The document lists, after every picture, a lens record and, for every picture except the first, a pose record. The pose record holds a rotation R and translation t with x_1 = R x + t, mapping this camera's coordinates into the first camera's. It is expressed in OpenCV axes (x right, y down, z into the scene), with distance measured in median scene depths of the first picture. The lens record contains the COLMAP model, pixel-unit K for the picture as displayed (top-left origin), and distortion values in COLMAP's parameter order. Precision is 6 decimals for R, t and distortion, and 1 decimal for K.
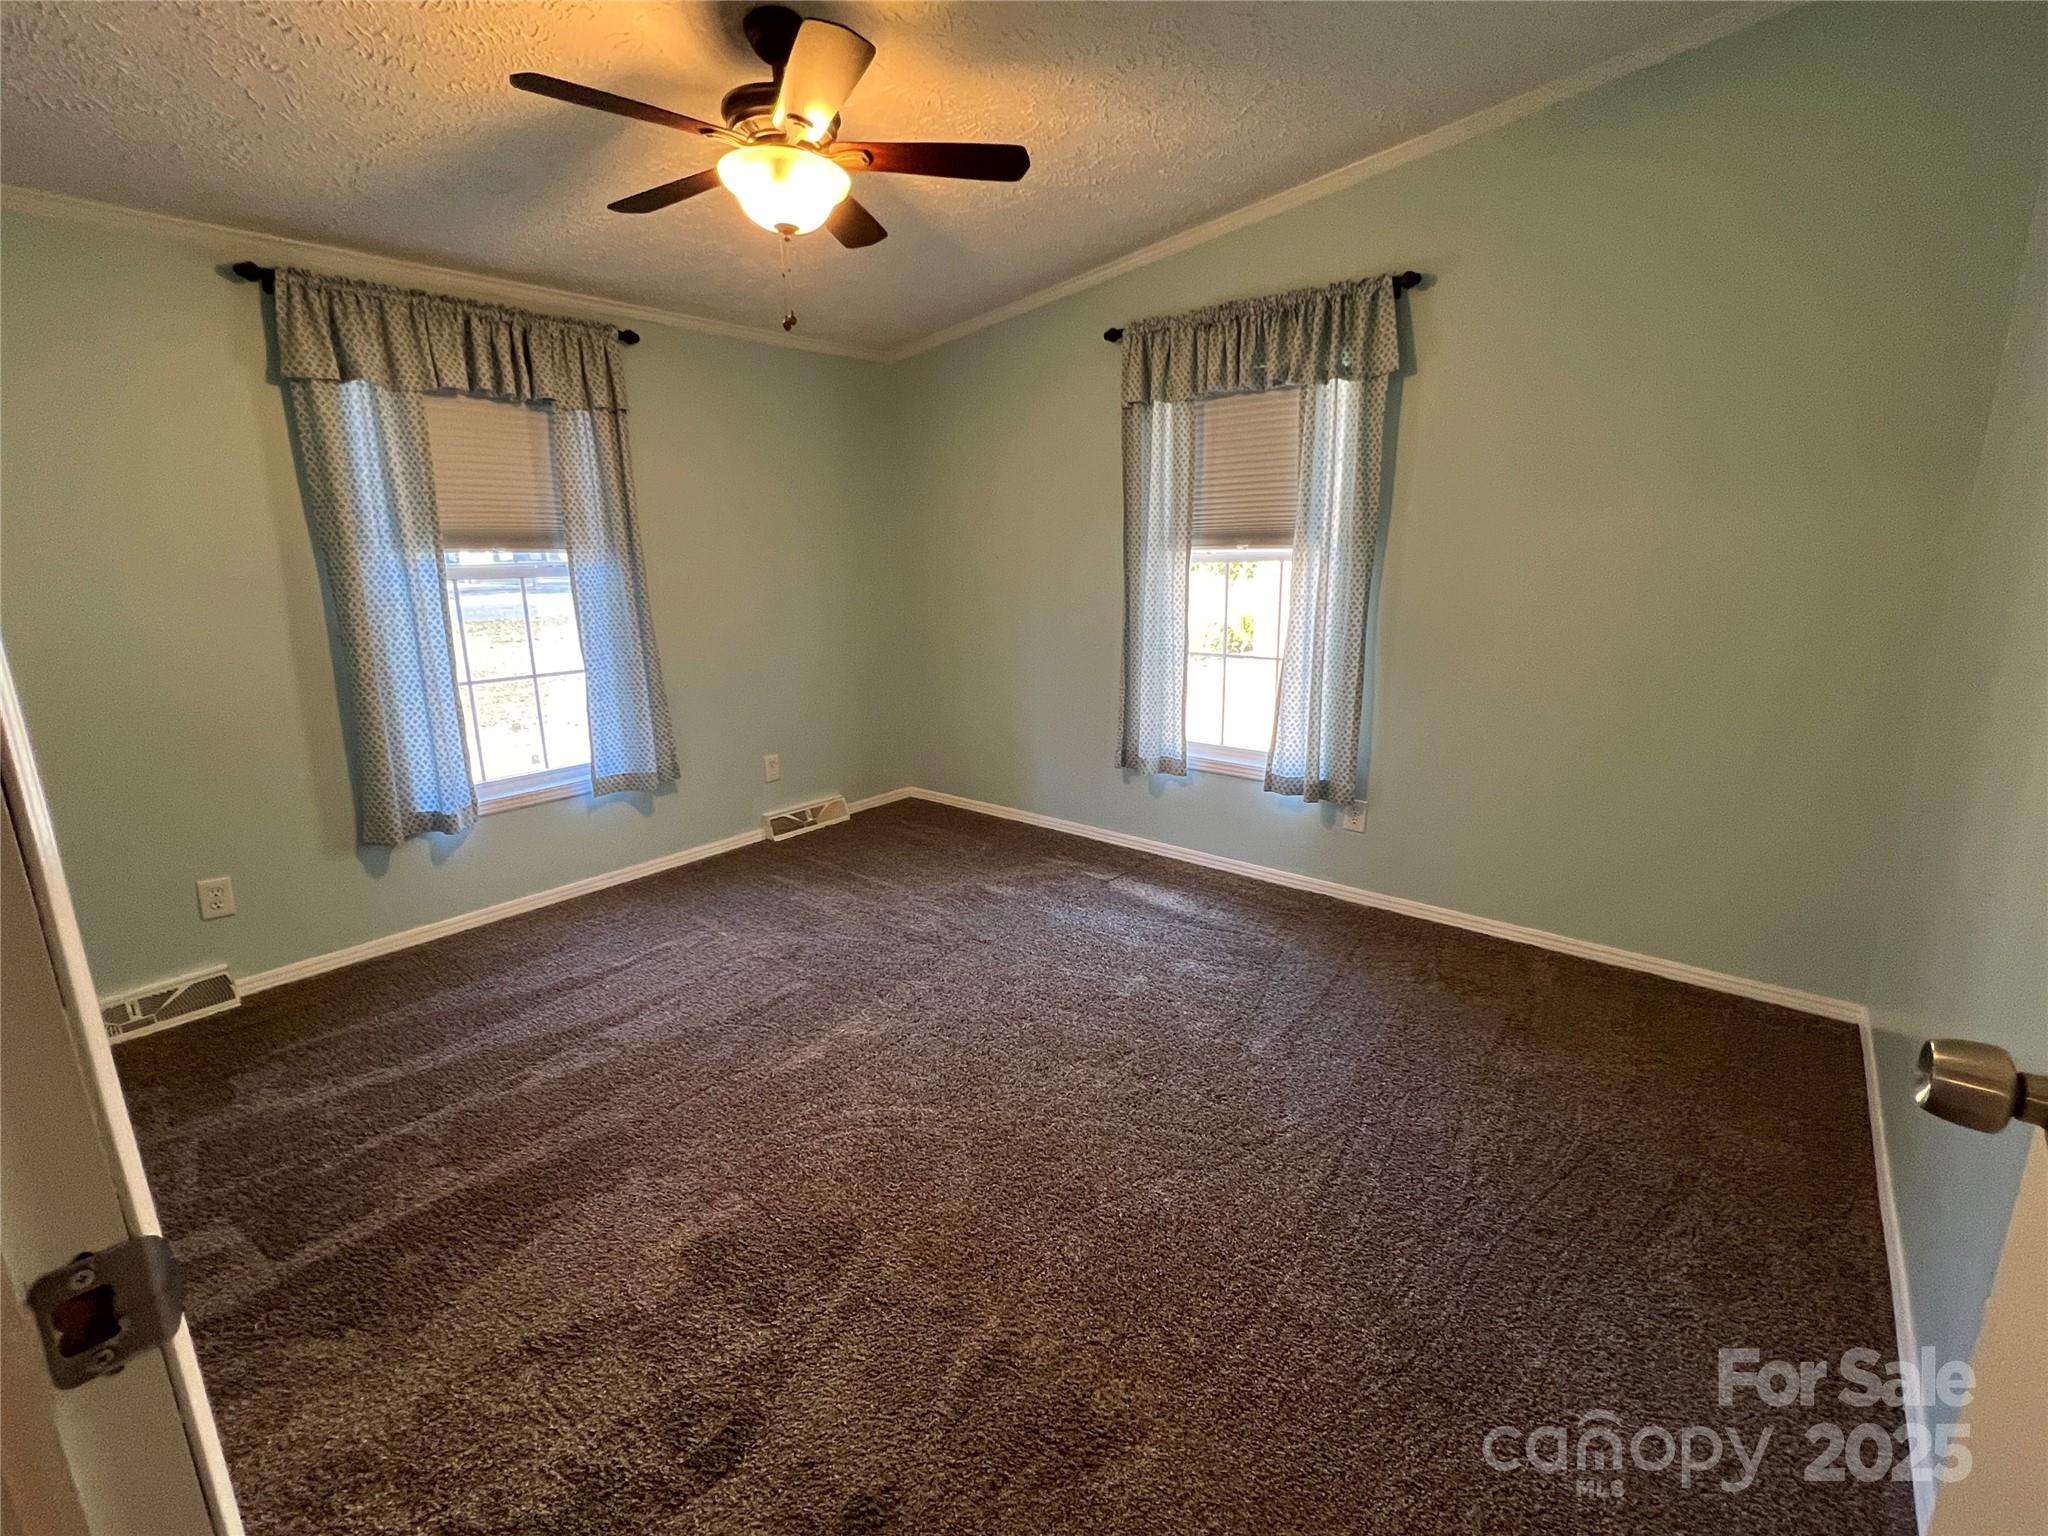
lens RADIAL K [[901.5, 0, 1026.5], [0, 901.5, 764.3], [0, 0, 1]] dist [0.003696, 0.000376]
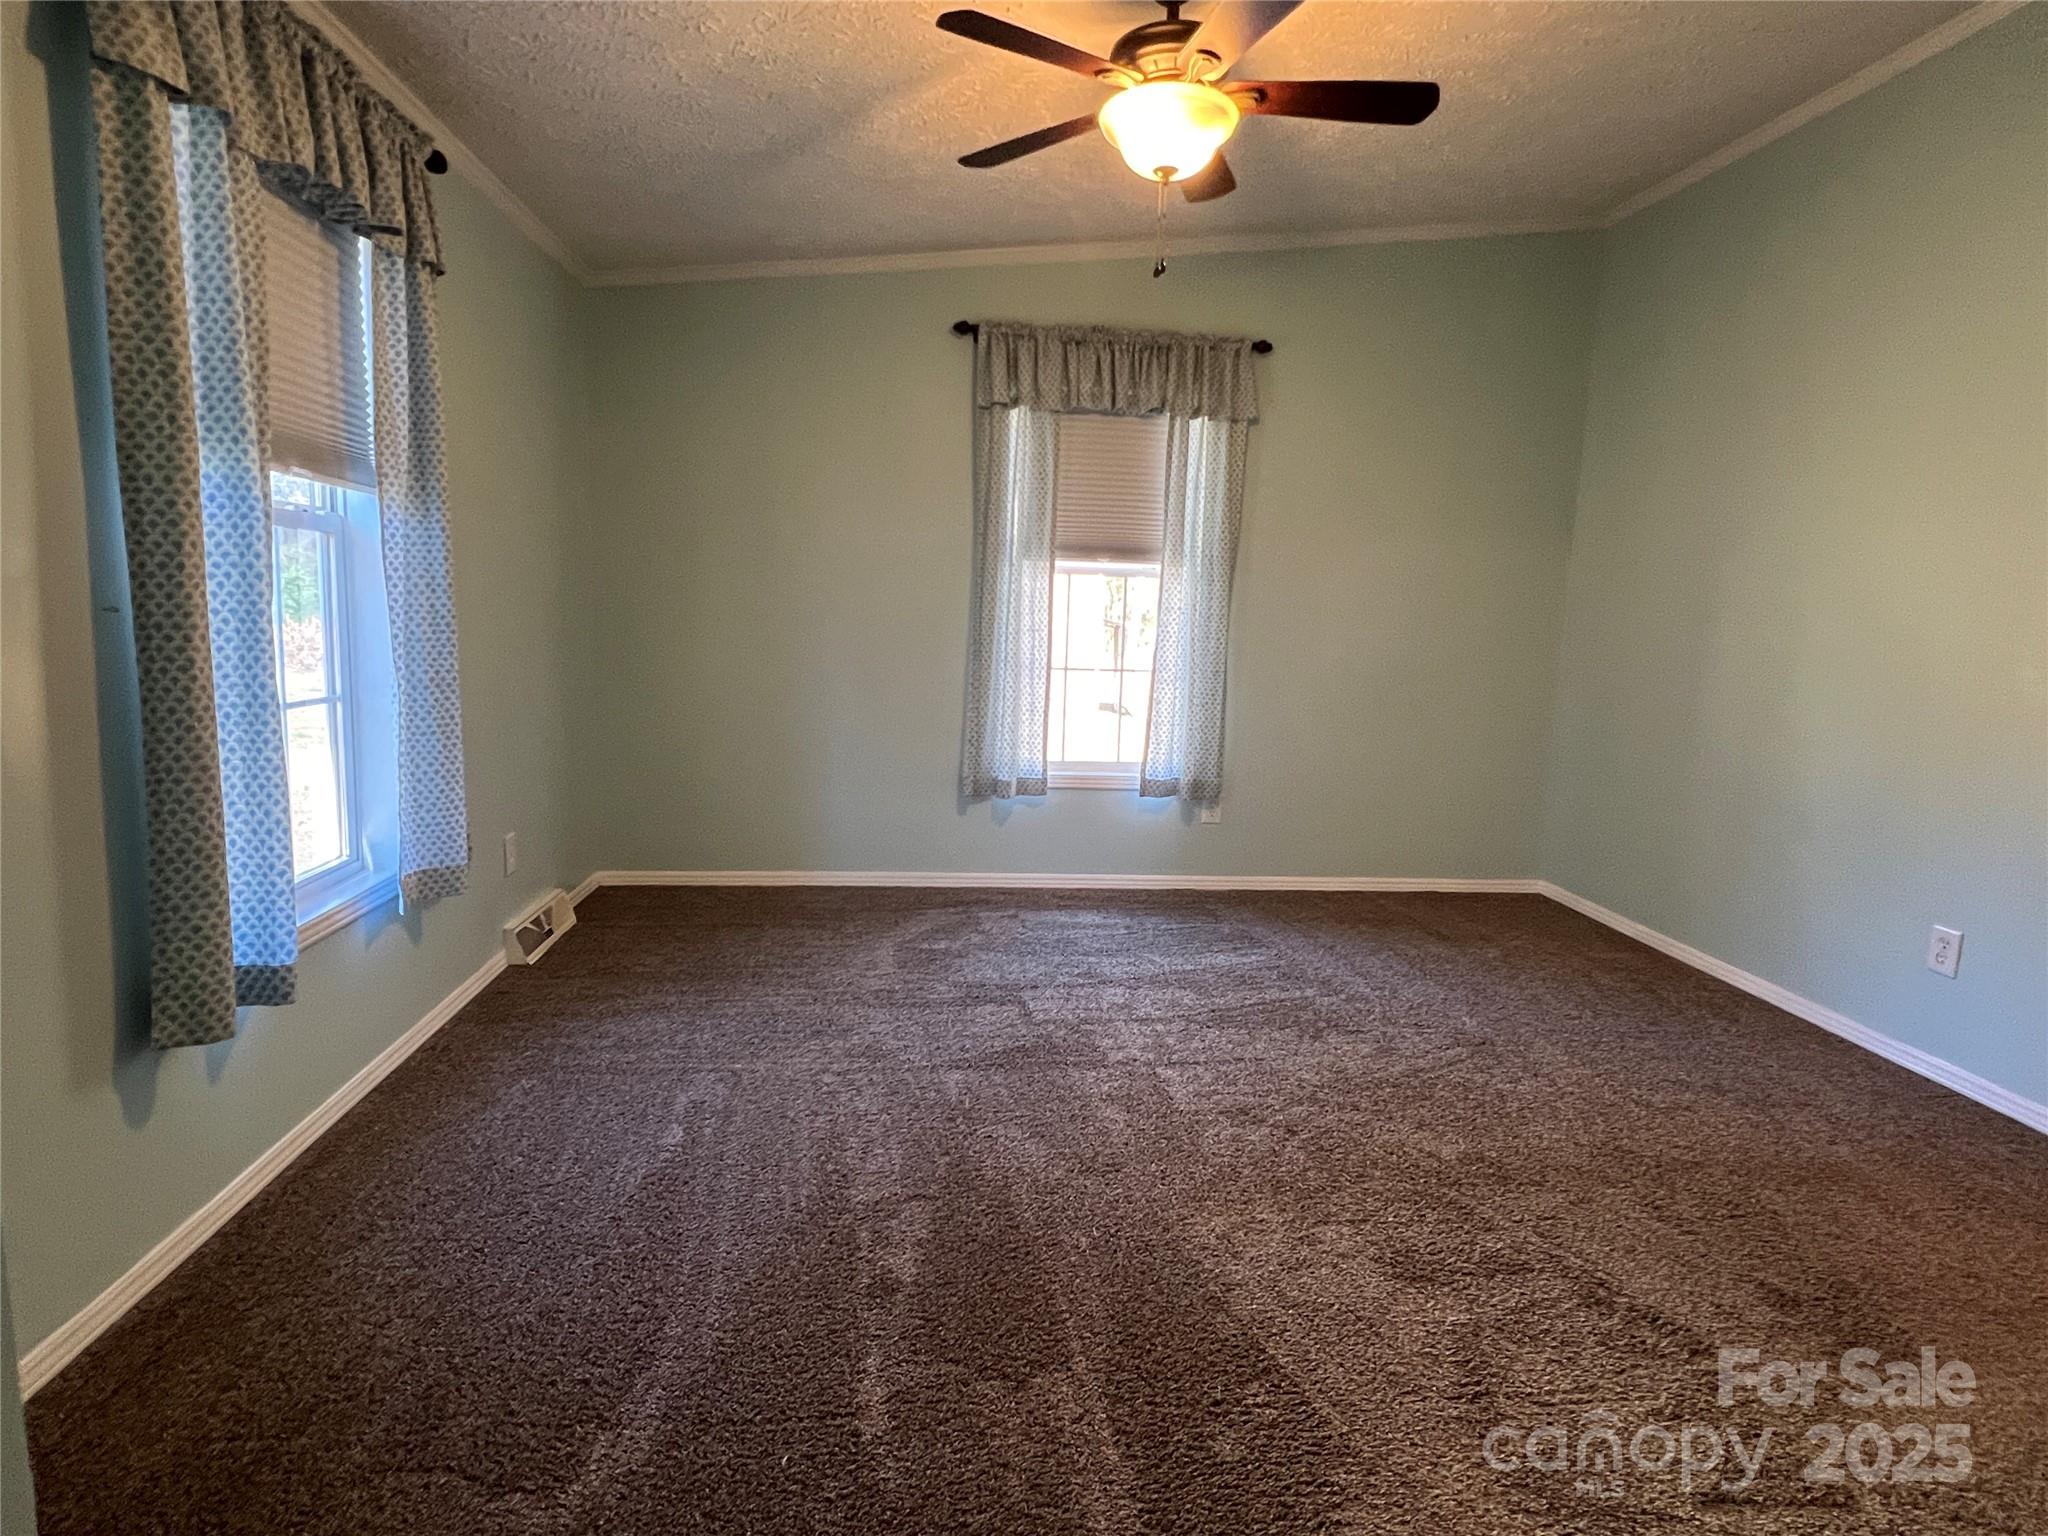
lens RADIAL K [[1070.5, 0, 1025.3], [0, 1070.5, 768.8], [0, 0, 1]] dist [0.001395, -0.002693]
pose [[0.695709, -0.070535, 0.714852, -0.698200], [0.124231, 0.991986, -0.023024, 0.009299], [-0.707500, 0.104824, 0.698896, 0.237494]]
